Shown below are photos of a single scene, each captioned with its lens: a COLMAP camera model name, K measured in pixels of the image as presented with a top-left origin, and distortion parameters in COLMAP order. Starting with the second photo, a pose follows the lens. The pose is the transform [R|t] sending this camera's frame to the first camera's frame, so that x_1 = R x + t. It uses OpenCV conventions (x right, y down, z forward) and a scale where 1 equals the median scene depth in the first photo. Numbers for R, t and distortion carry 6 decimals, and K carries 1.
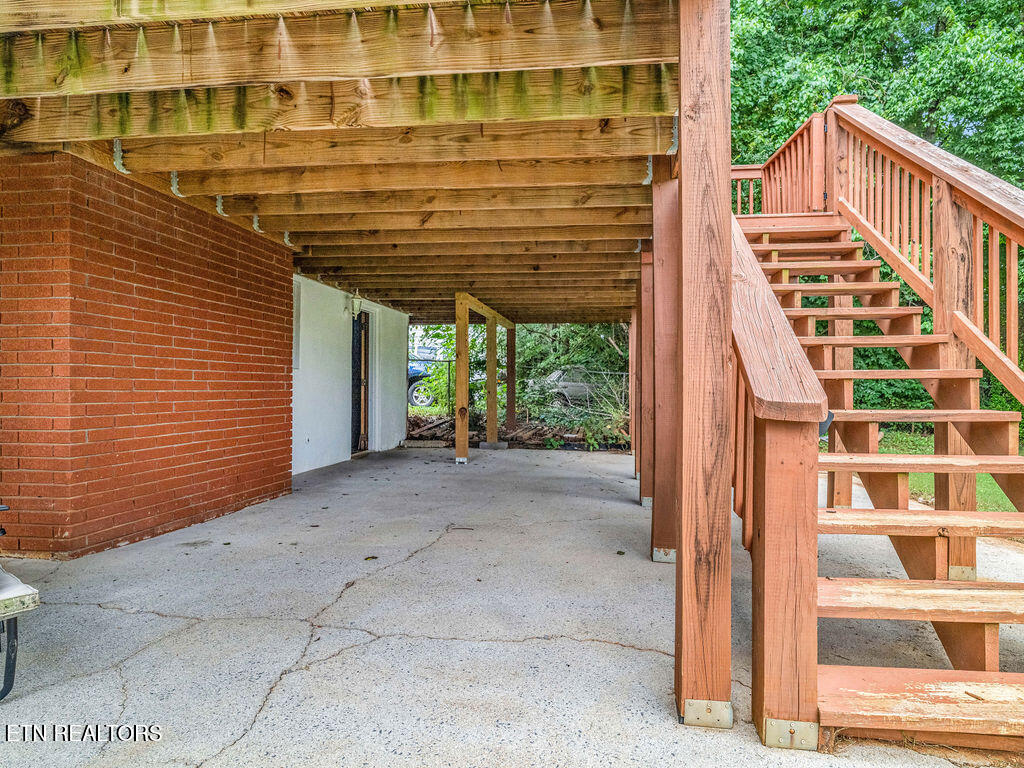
lens RADIAL K [[608.3, 0, 512.0], [0, 608.3, 384.0], [0, 0, 1]] dist [-0.000474, 0.002368]
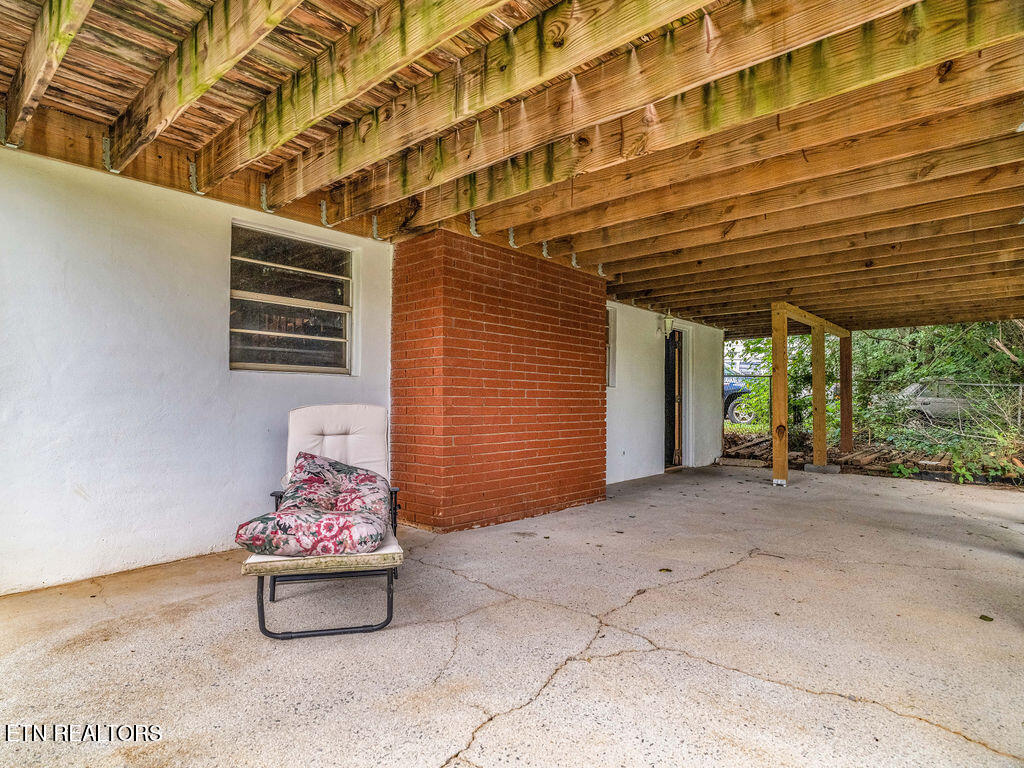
lens RADIAL K [[575.2, 0, 511.9], [0, 575.2, 394.6], [0, 0, 1]] dist [0.000908, 0.003662]
pose [[0.812901, -0.012715, -0.582263, 0.124877], [0.002787, 0.999835, -0.017943, 0.008195], [0.582395, 0.012963, 0.812803, 0.061920]]
